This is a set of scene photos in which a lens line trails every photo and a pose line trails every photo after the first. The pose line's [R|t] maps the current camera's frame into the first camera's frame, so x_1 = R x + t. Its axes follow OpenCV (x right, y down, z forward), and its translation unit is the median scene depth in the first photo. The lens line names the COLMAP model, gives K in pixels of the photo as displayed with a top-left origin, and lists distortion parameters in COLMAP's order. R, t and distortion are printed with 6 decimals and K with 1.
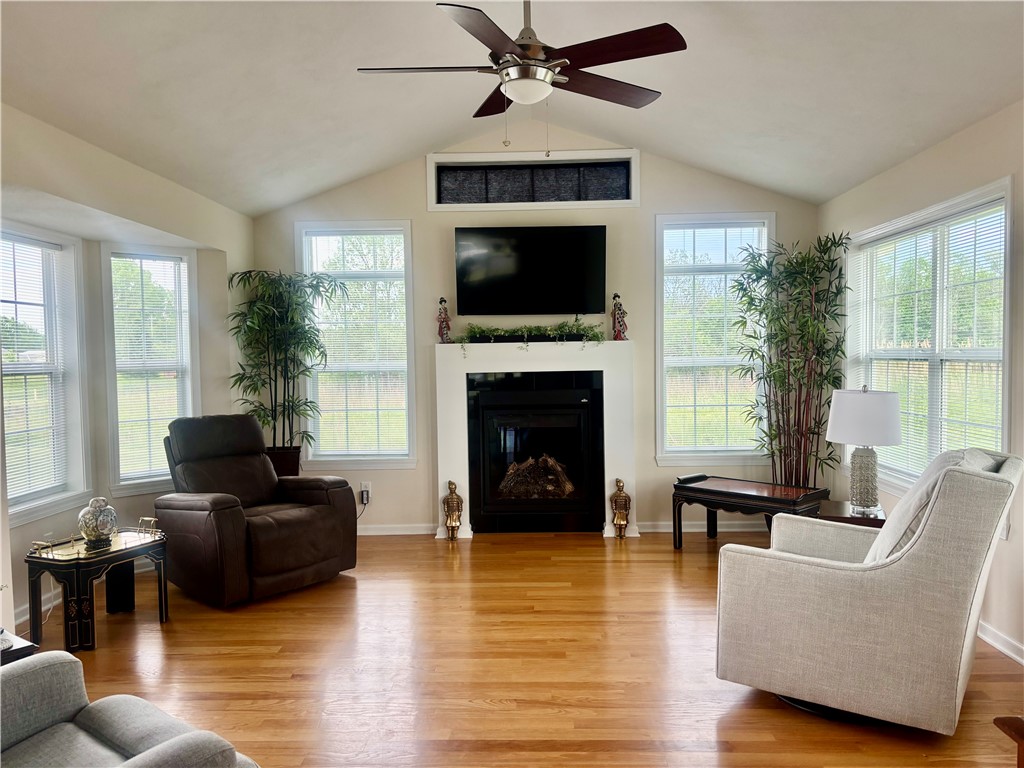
lens RADIAL K [[777.1, 0, 515.8], [0, 777.1, 392.7], [0, 0, 1]] dist [0.093892, -0.128456]
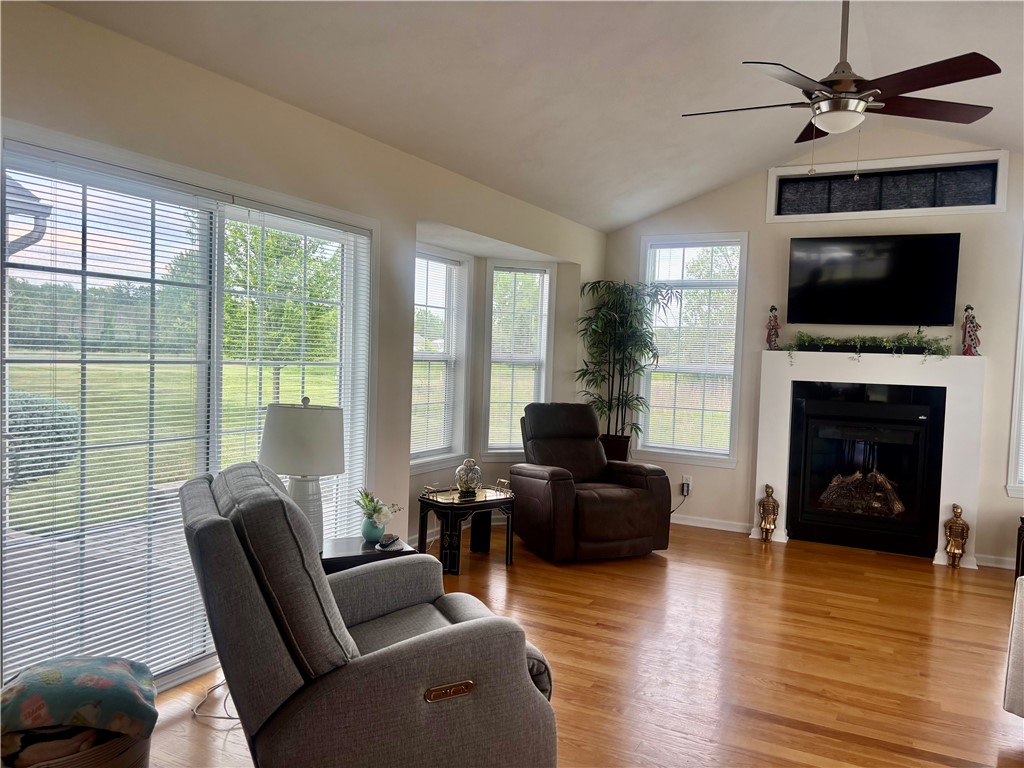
lens RADIAL K [[777.1, 0, 515.8], [0, 777.1, 392.7], [0, 0, 1]] dist [0.093892, -0.128456]
pose [[0.897177, 0.069863, -0.436110, 0.062350], [-0.069662, 0.997435, 0.016474, -0.001231], [0.436142, 0.015600, 0.899742, -0.082662]]
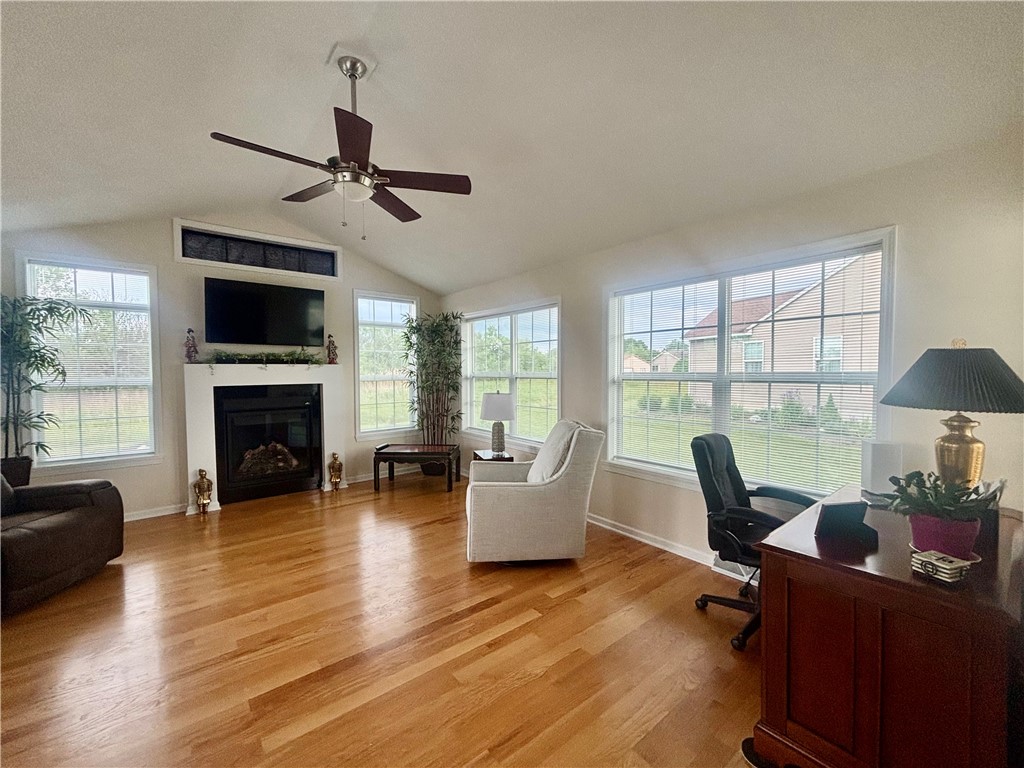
lens RADIAL K [[412.6, 0, 512.0], [0, 412.6, 384.0], [0, 0, 1]] dist [-0.015594, 0.000298]
pose [[0.750128, -0.009291, 0.661228, -0.146319], [0.024345, 0.999611, -0.013573, -0.007479], [-0.660845, 0.026278, 0.750063, 0.138762]]
